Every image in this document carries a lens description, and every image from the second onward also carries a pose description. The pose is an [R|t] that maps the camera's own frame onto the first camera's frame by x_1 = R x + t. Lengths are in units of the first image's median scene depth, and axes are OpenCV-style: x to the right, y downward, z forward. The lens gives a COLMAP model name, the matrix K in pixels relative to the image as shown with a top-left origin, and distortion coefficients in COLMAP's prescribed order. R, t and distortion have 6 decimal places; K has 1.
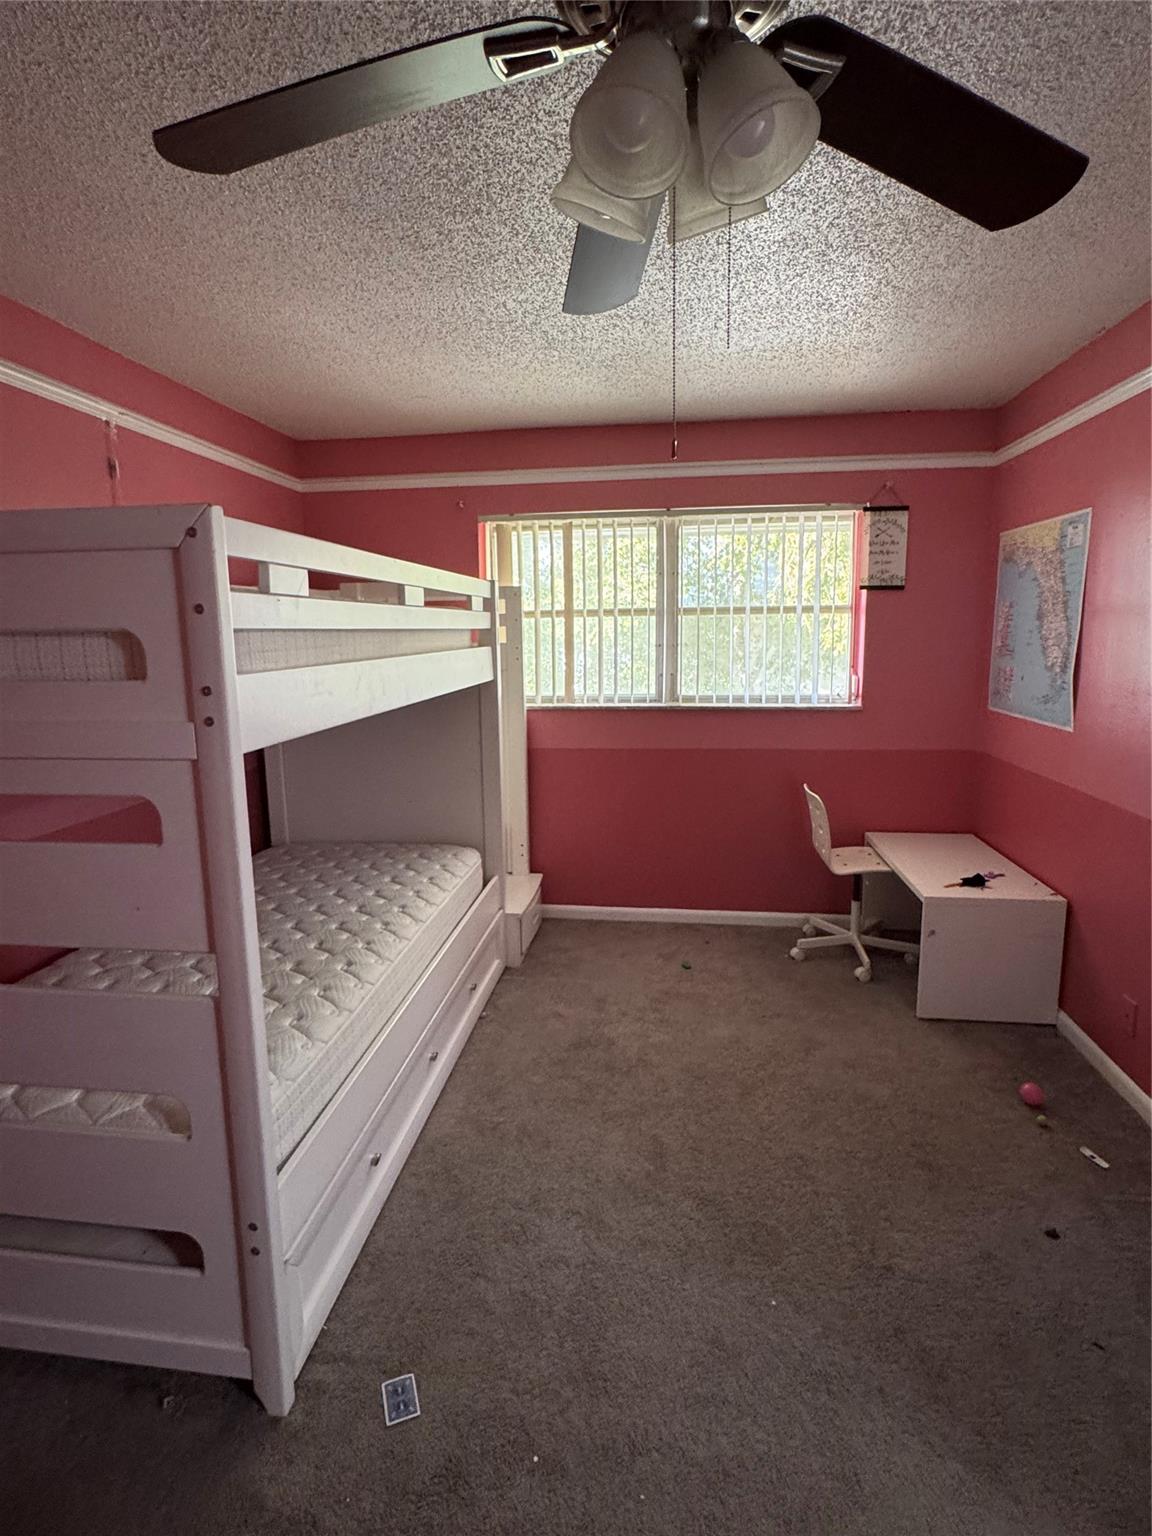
lens RADIAL K [[751.9, 0, 570.5], [0, 751.9, 749.0], [0, 0, 1]] dist [-0.014626, 0.000228]
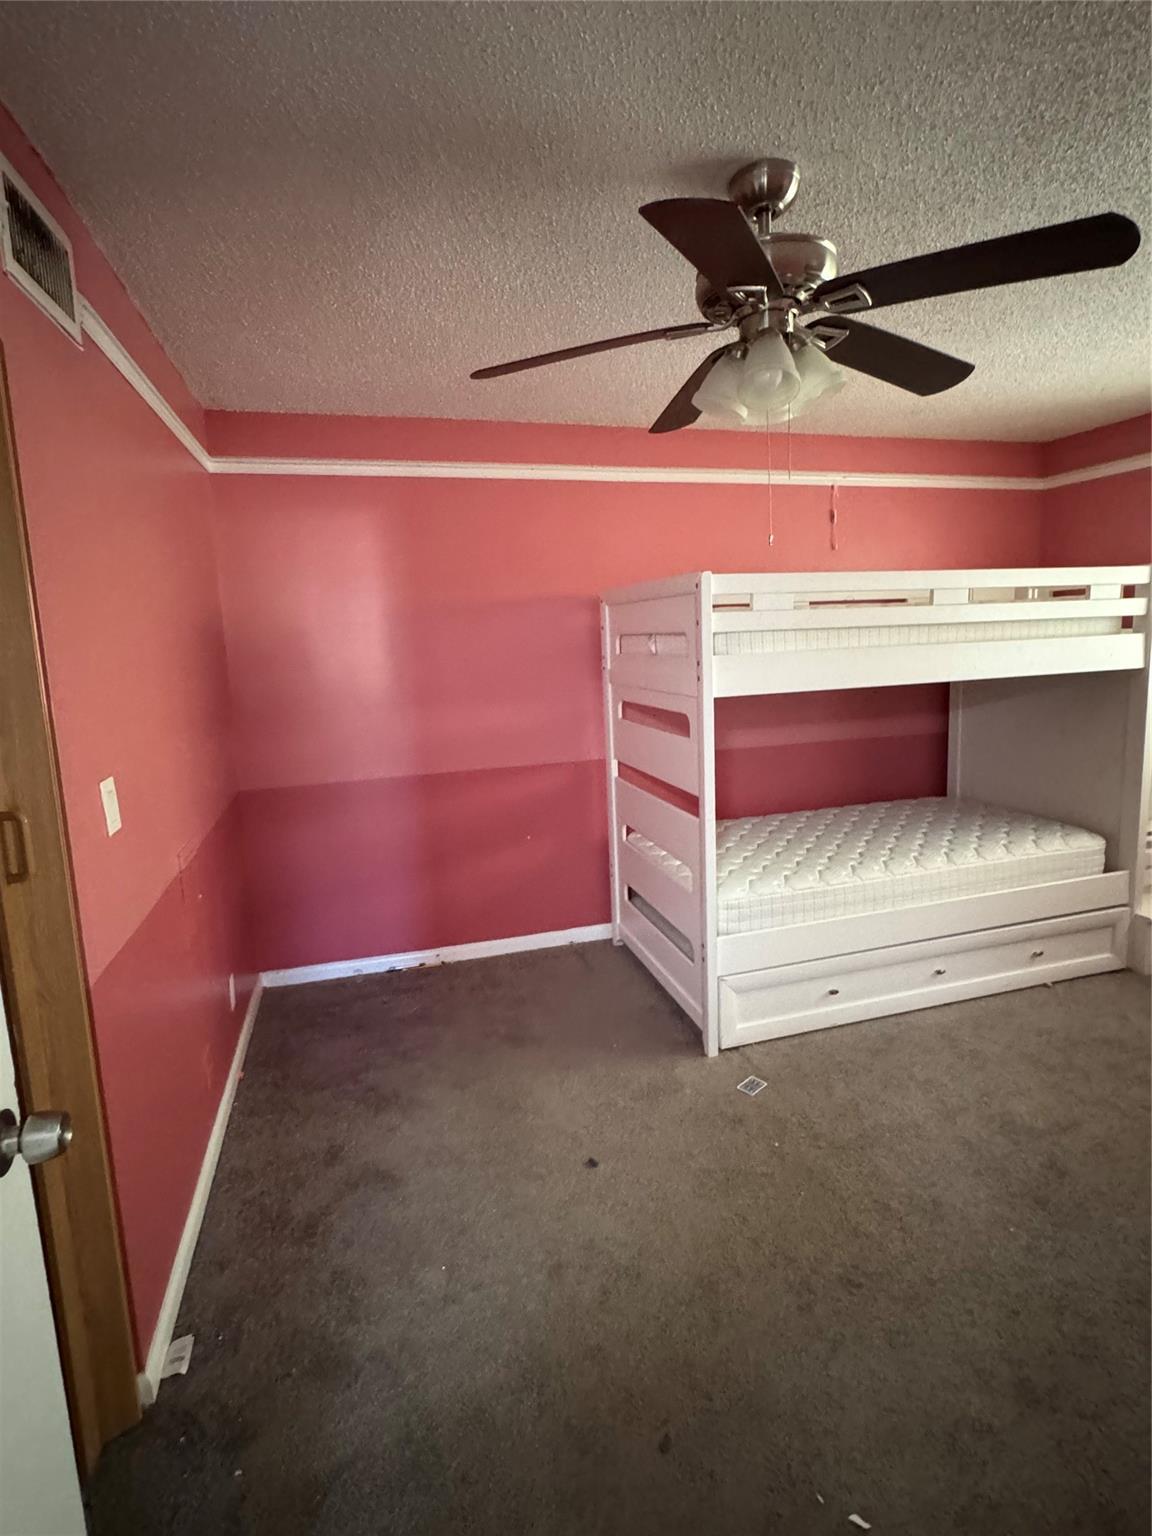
lens RADIAL K [[751.9, 0, 570.5], [0, 751.9, 749.0], [0, 0, 1]] dist [-0.014626, 0.000228]
pose [[0.402080, 0.131852, -0.906061, 0.607132], [-0.108398, 0.989472, 0.095887, -0.000881], [0.909165, 0.059661, 0.412139, -0.071973]]
